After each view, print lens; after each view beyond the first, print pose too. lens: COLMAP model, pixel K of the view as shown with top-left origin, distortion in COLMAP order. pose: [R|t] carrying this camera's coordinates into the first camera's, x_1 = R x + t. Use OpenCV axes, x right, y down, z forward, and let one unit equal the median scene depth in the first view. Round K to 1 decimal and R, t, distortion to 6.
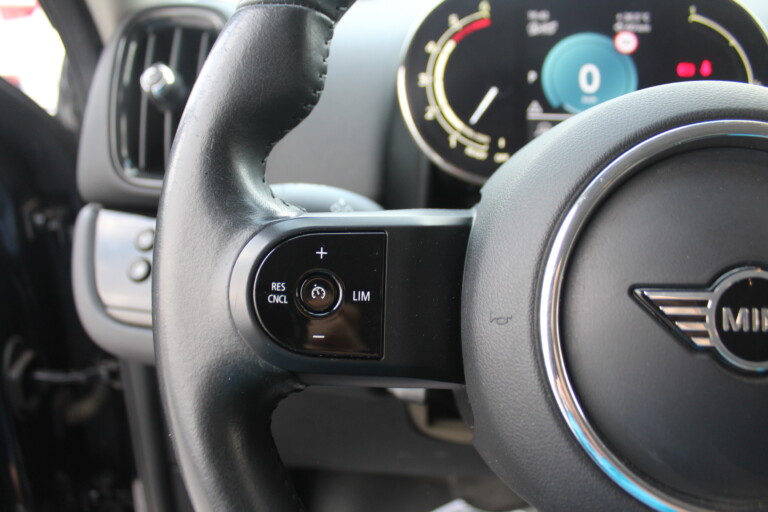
lens RADIAL K [[638.8, 0, 386.4], [0, 638.8, 264.1], [0, 0, 1]] dist [-0.157511, 0.105829]
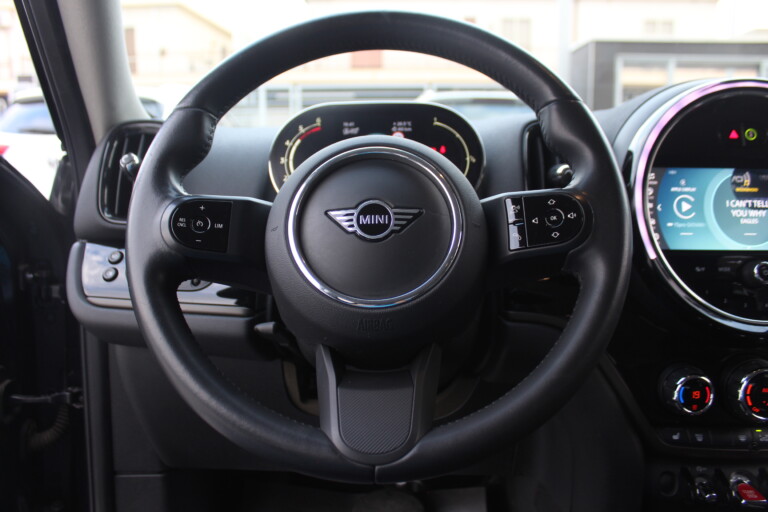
lens RADIAL K [[638.8, 0, 383.3], [0, 638.8, 248.9], [0, 0, 1]] dist [-0.157511, 0.105829]
pose [[0.997684, -0.007158, 0.067644, 0.218966], [0.023316, 0.970188, -0.241230, 0.382330], [-0.063900, 0.242248, 0.968108, -0.672197]]
